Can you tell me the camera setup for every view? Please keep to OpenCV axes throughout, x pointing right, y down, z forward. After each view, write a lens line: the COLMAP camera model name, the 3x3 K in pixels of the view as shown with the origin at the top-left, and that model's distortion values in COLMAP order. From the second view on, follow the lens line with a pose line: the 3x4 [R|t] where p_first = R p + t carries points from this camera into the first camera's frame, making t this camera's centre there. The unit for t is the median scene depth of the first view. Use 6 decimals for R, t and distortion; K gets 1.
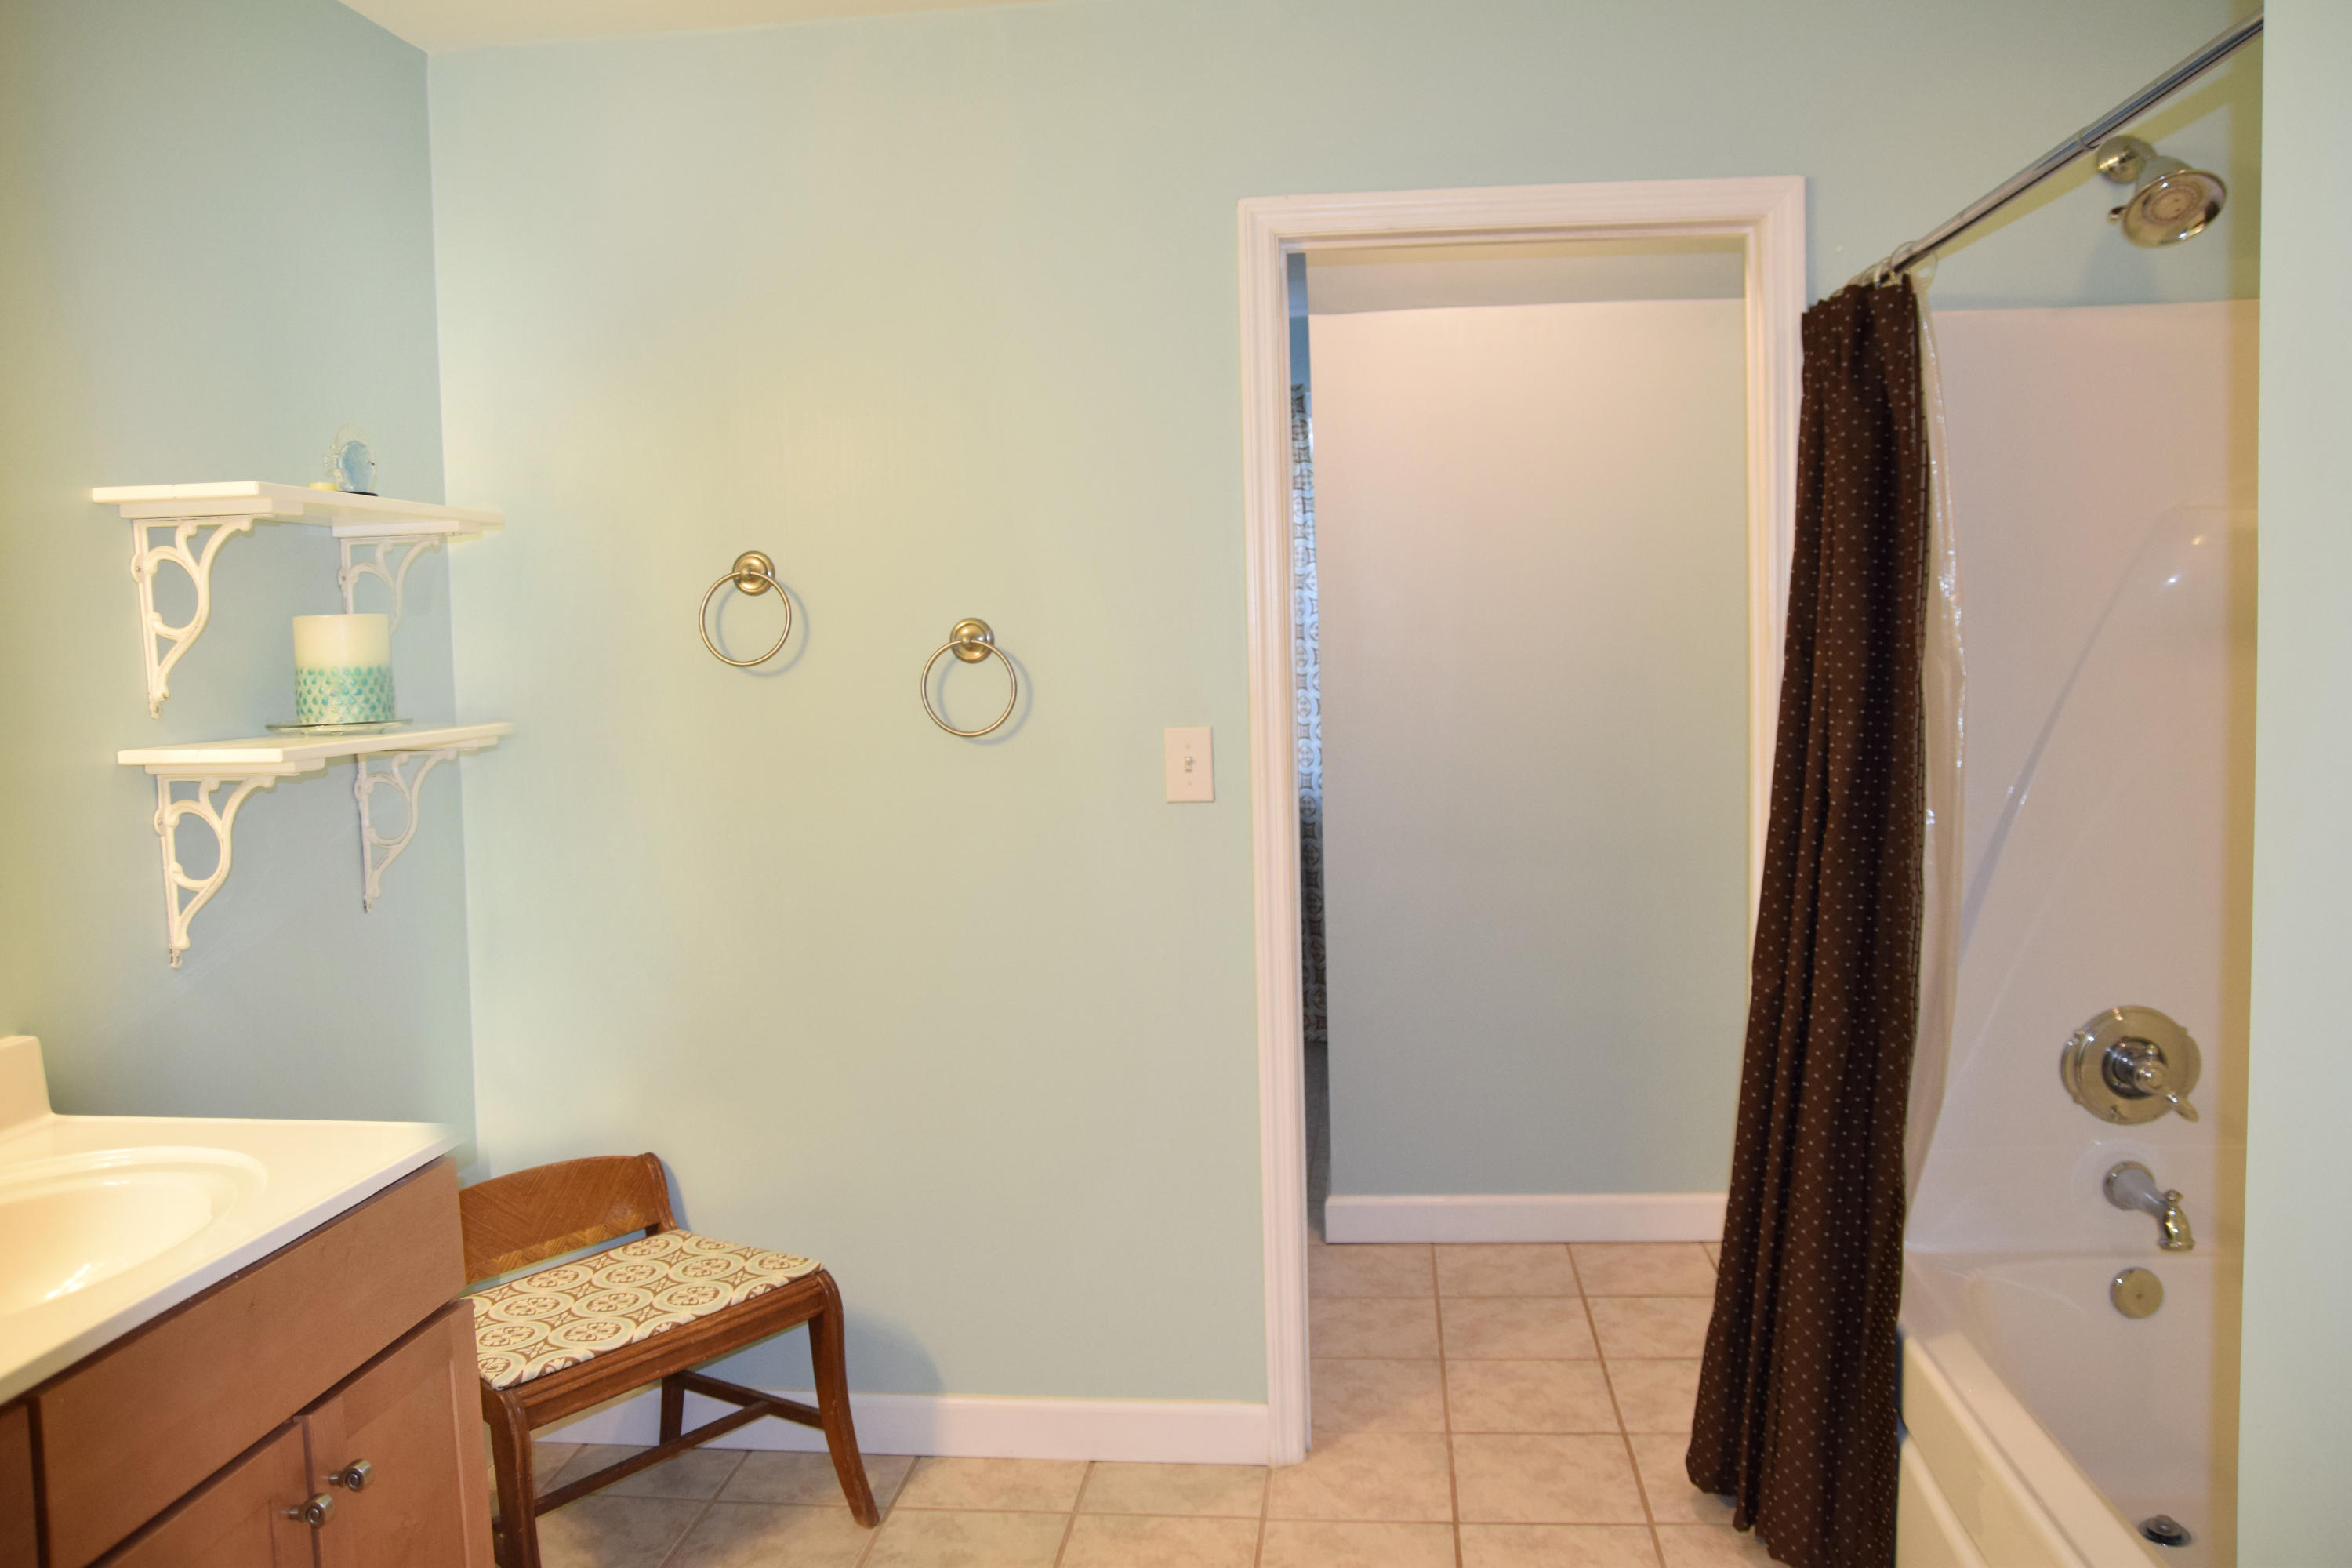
lens RADIAL K [[1710.7, 0, 1209.0], [0, 1710.7, 764.0], [0, 0, 1]] dist [-0.130290, 0.113115]
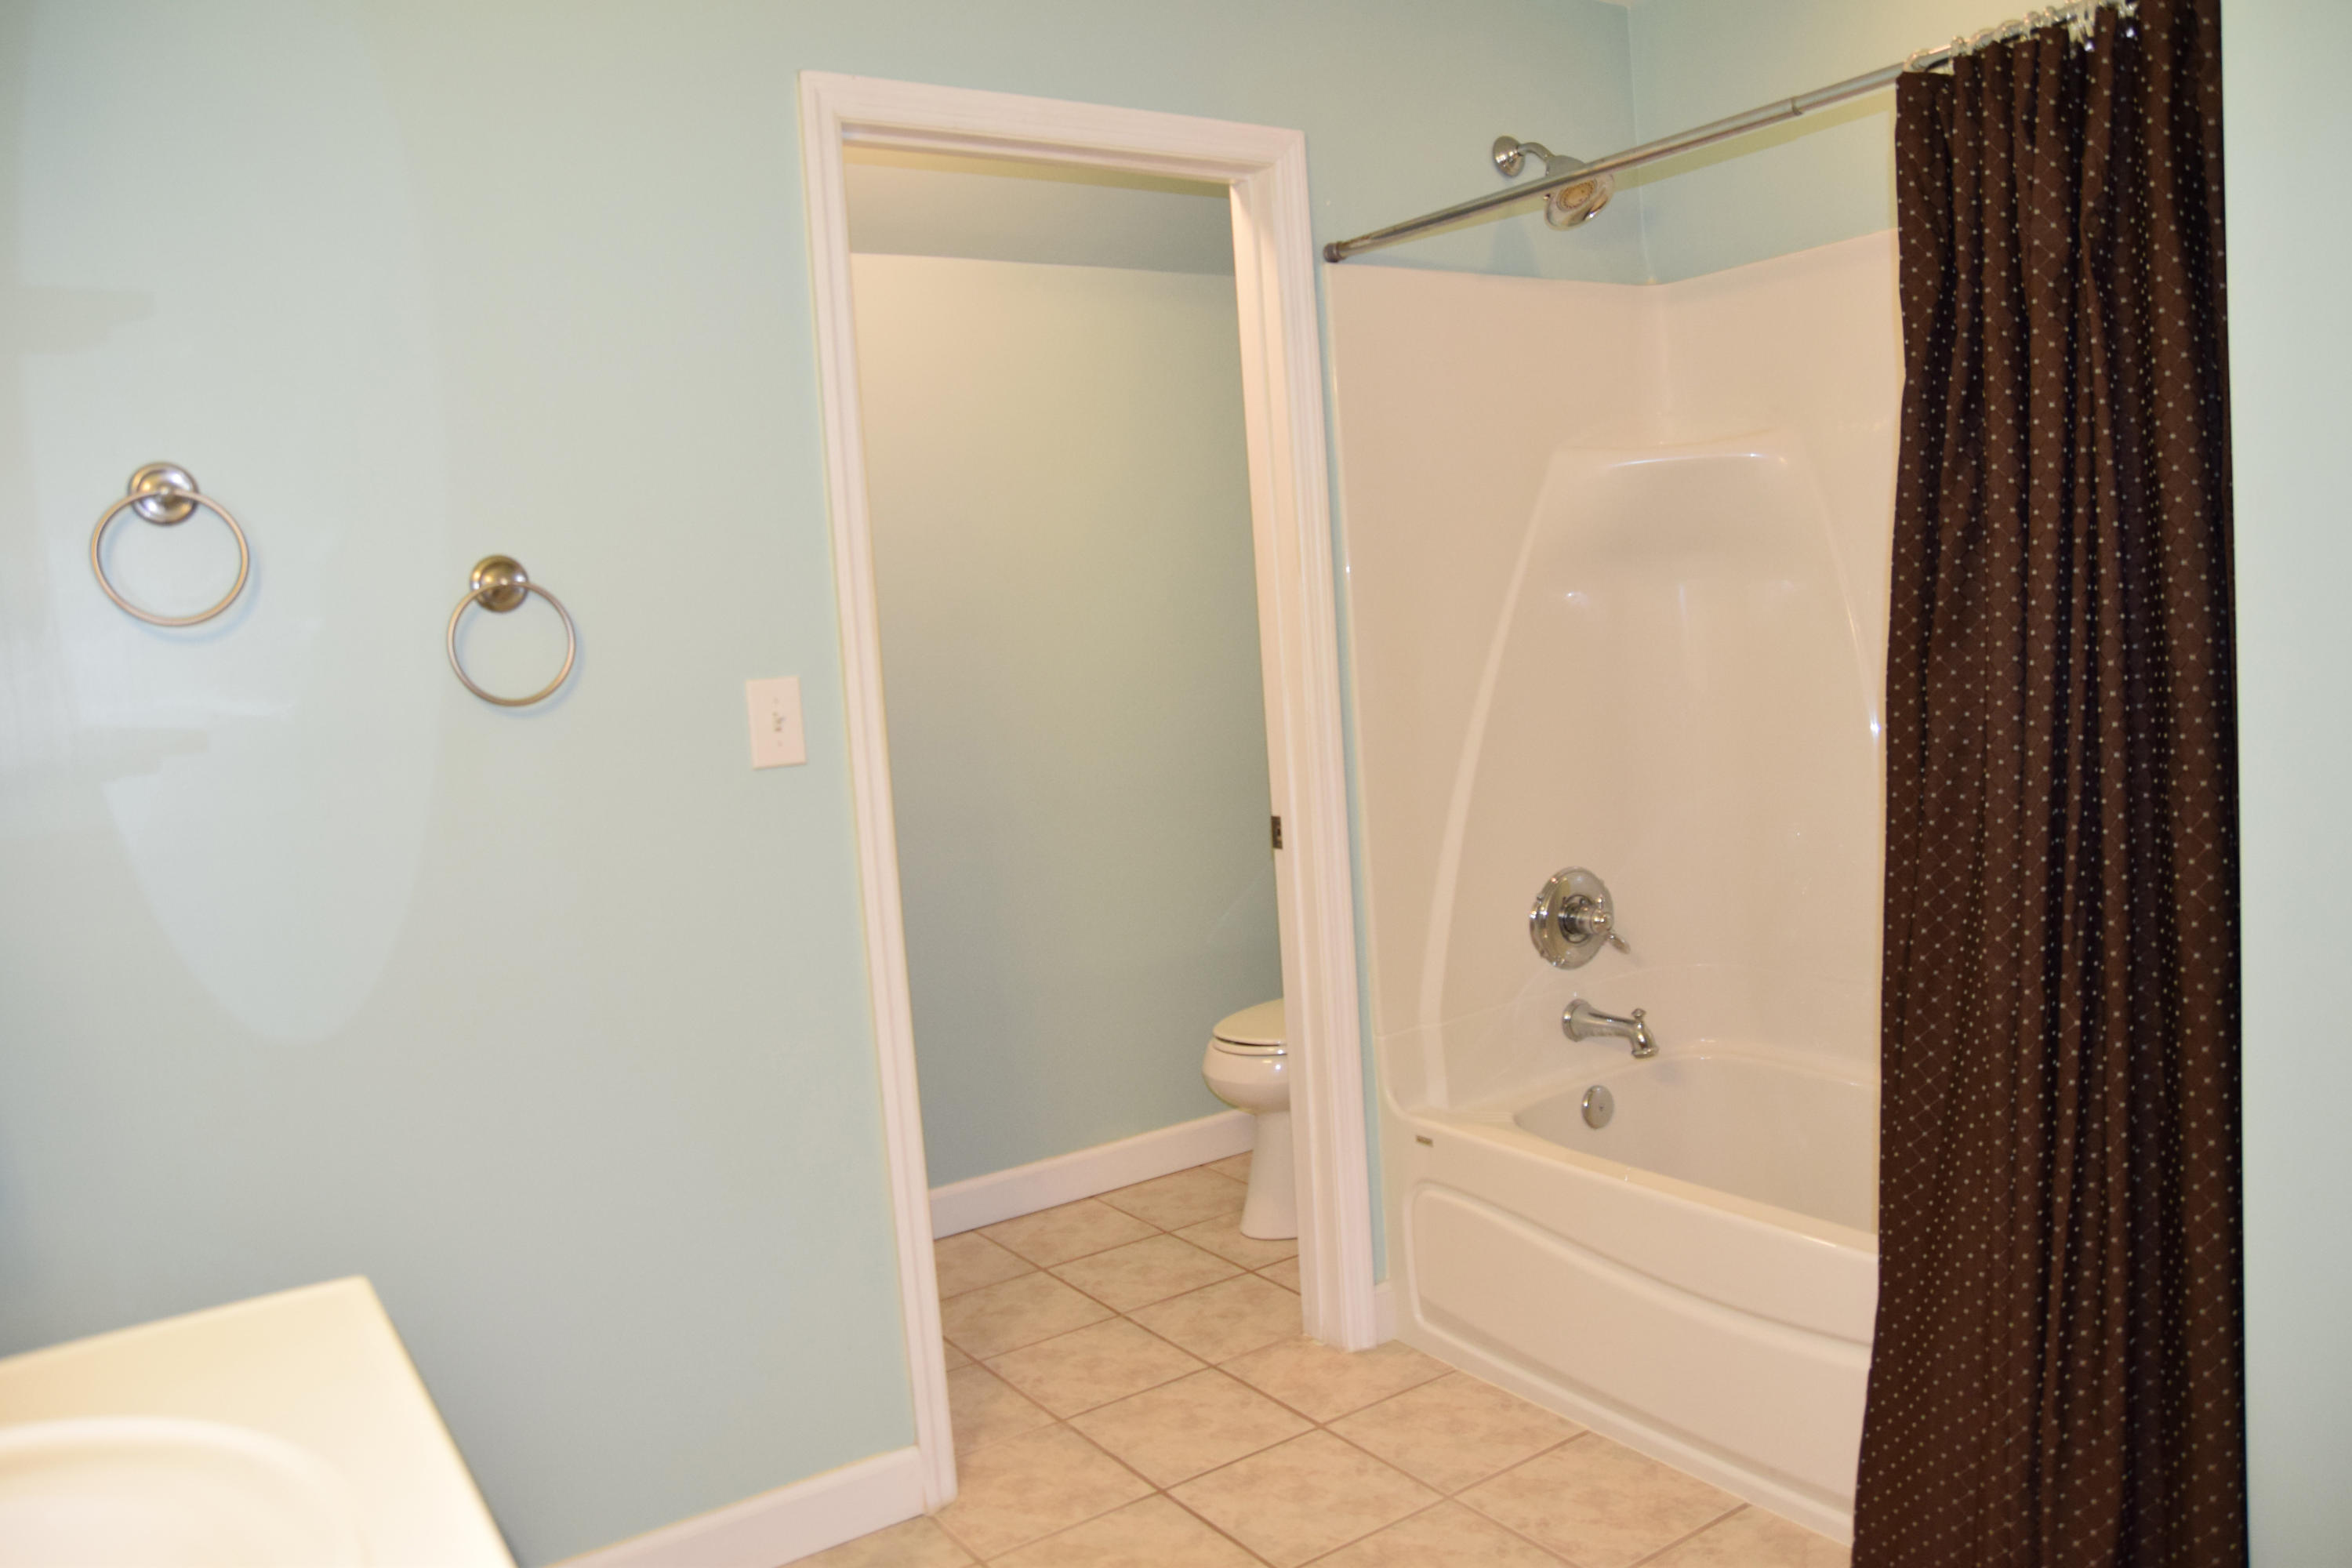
lens RADIAL K [[1710.7, 0, 1209.0], [0, 1710.7, 764.0], [0, 0, 1]] dist [-0.130290, 0.113115]
pose [[0.765942, -0.082468, 0.637599, -0.388189], [0.102410, 0.994726, 0.005636, 0.038059], [-0.634701, 0.060980, 0.770348, 0.212805]]
